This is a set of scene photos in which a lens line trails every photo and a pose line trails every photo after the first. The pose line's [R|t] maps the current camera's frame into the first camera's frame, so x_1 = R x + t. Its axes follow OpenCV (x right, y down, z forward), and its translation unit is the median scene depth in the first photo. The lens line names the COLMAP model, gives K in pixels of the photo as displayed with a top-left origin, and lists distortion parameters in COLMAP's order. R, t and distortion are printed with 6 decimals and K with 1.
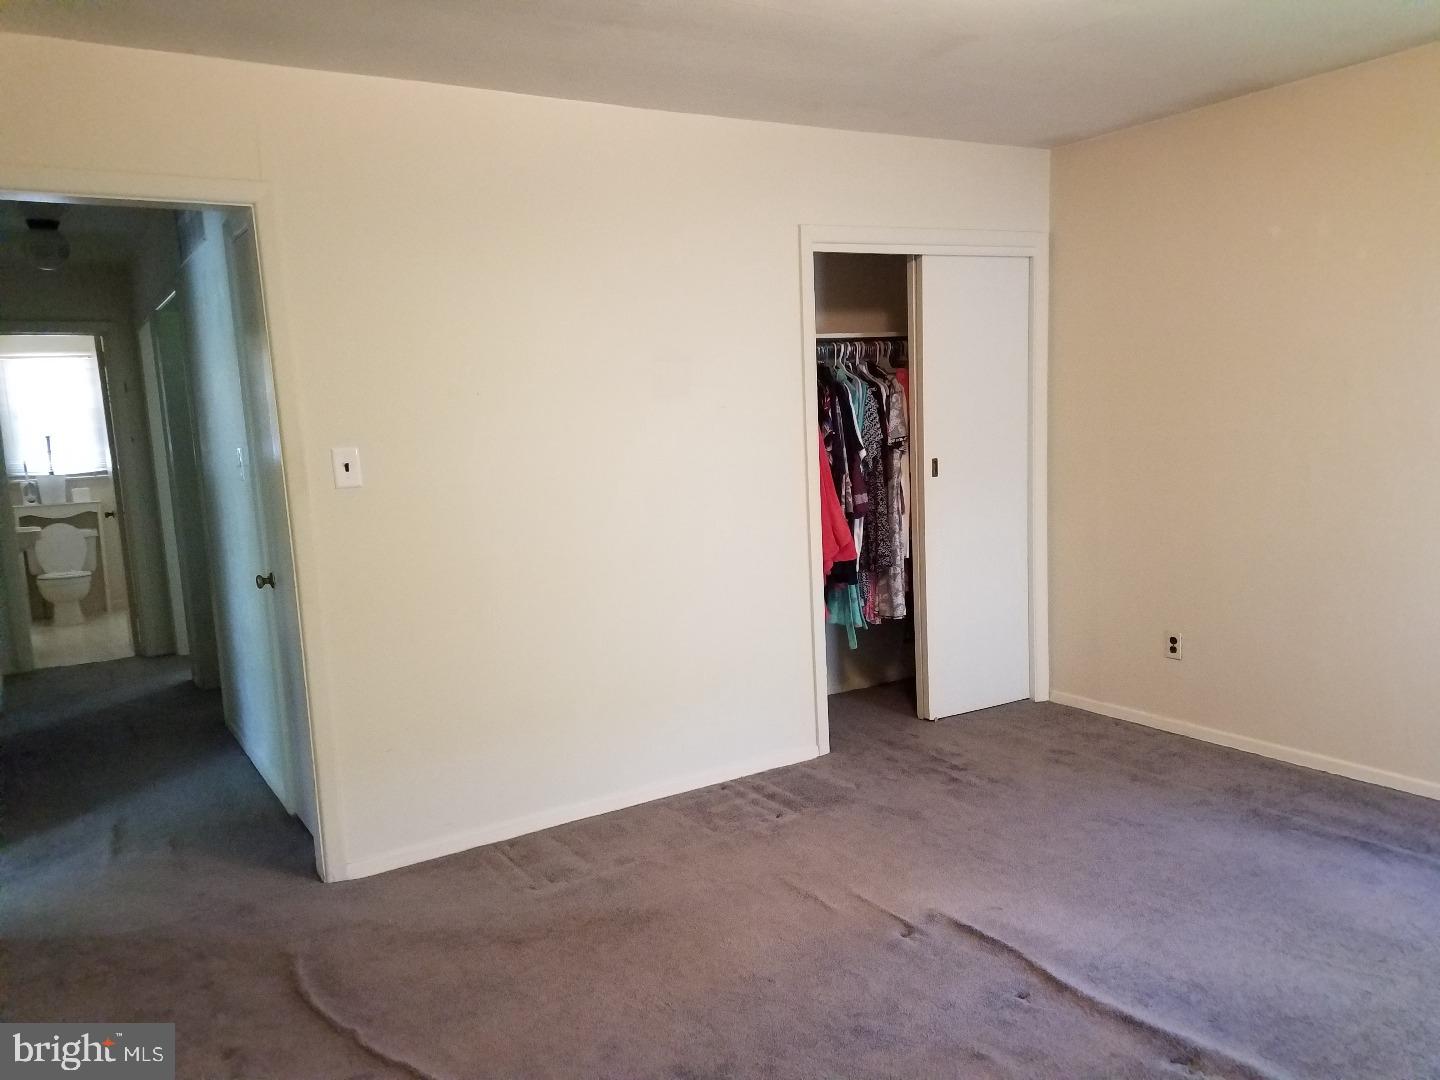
lens RADIAL K [[1128.2, 0, 728.8], [0, 1128.2, 564.9], [0, 0, 1]] dist [0.011336, 0.005279]
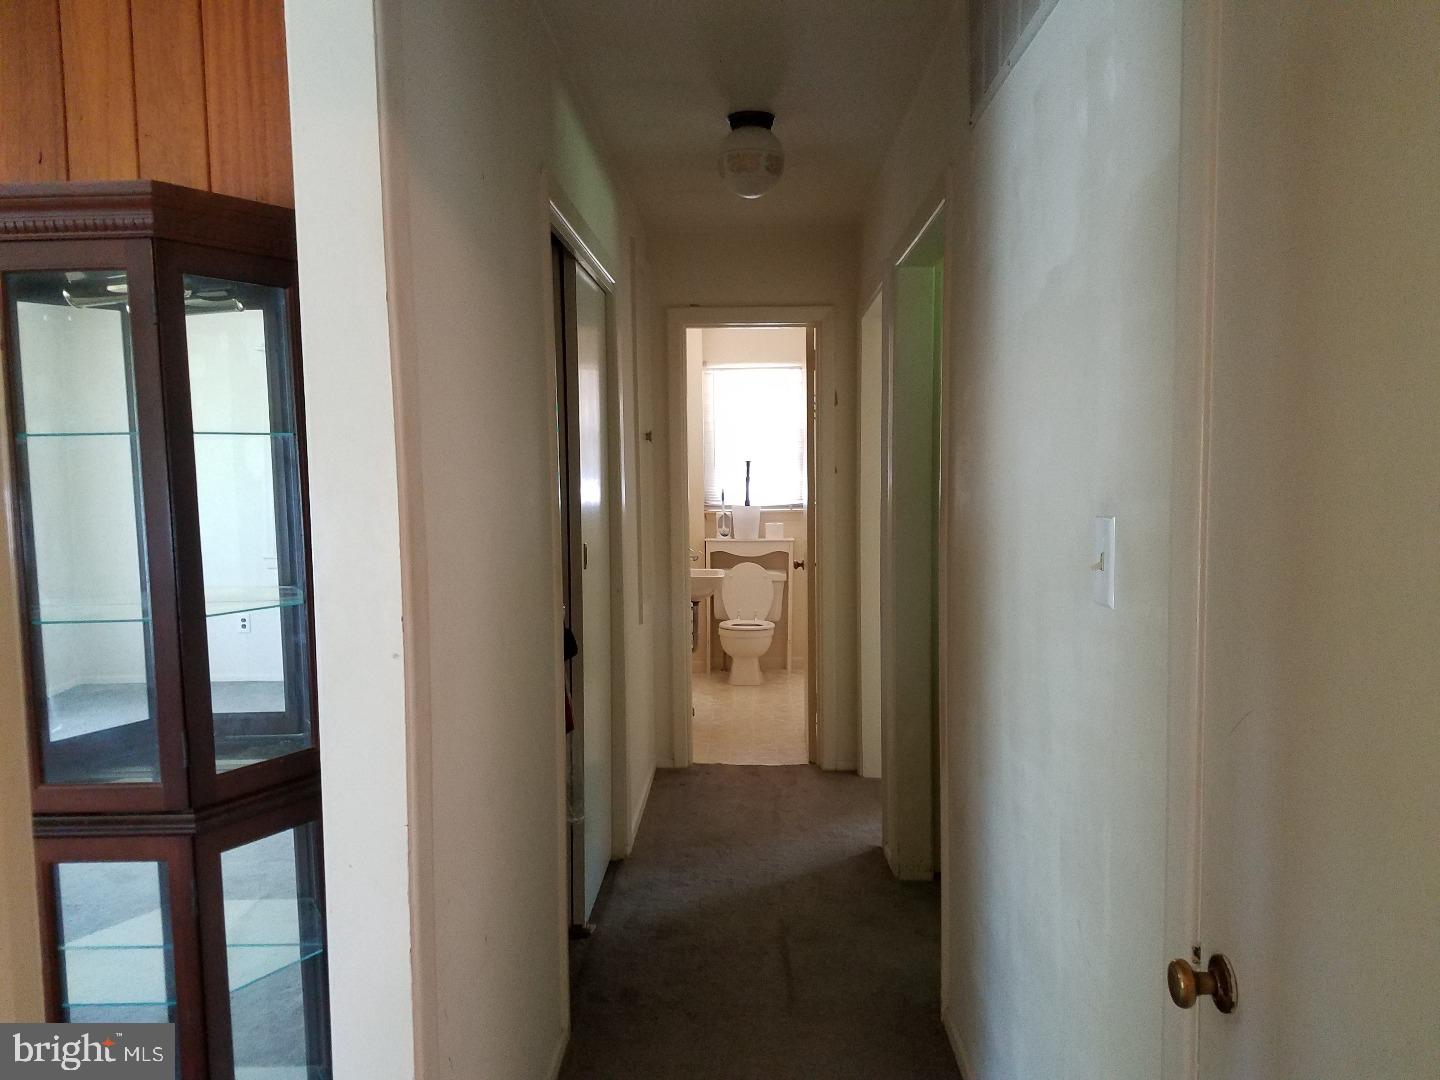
lens RADIAL K [[1128.2, 0, 728.8], [0, 1128.2, 564.9], [0, 0, 1]] dist [0.011336, 0.005279]
pose [[0.840205, 0.087642, -0.535139, -0.150340], [-0.105315, 0.994436, -0.002489, -0.031968], [0.531943, 0.058449, 0.844760, 0.278219]]
